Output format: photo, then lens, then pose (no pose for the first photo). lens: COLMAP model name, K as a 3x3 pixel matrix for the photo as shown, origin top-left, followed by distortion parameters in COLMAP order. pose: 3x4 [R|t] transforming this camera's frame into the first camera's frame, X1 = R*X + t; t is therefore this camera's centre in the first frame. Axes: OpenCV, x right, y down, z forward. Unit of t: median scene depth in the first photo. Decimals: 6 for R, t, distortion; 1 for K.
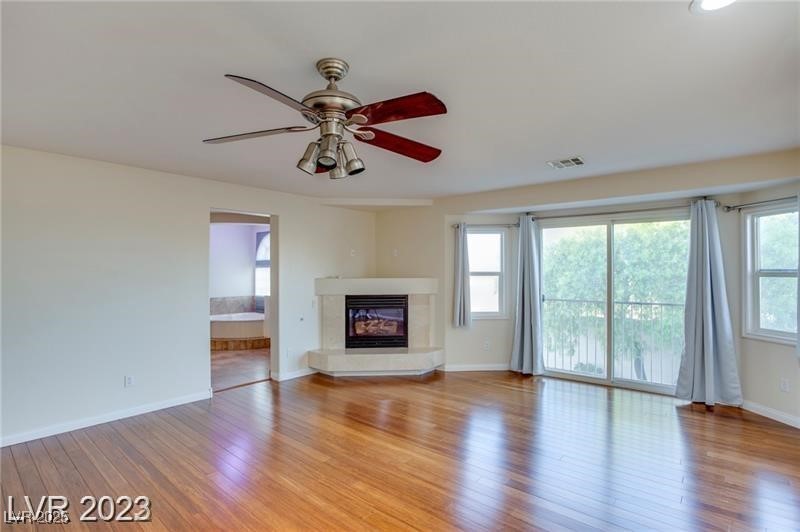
lens RADIAL K [[397.9, 0, 388.2], [0, 397.9, 264.8], [0, 0, 1]] dist [-0.040385, 0.013164]
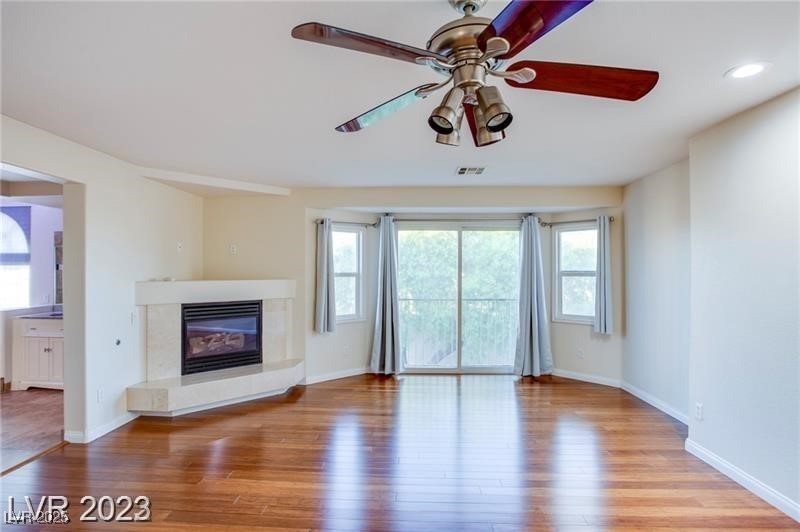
lens RADIAL K [[397.9, 0, 392.9], [0, 397.9, 270.7], [0, 0, 1]] dist [-0.040385, 0.013164]
pose [[0.789666, 0.004161, 0.613523, -0.267347], [-0.011351, 0.999905, 0.007828, 0.005447], [-0.613432, -0.013145, 0.789638, 0.200331]]
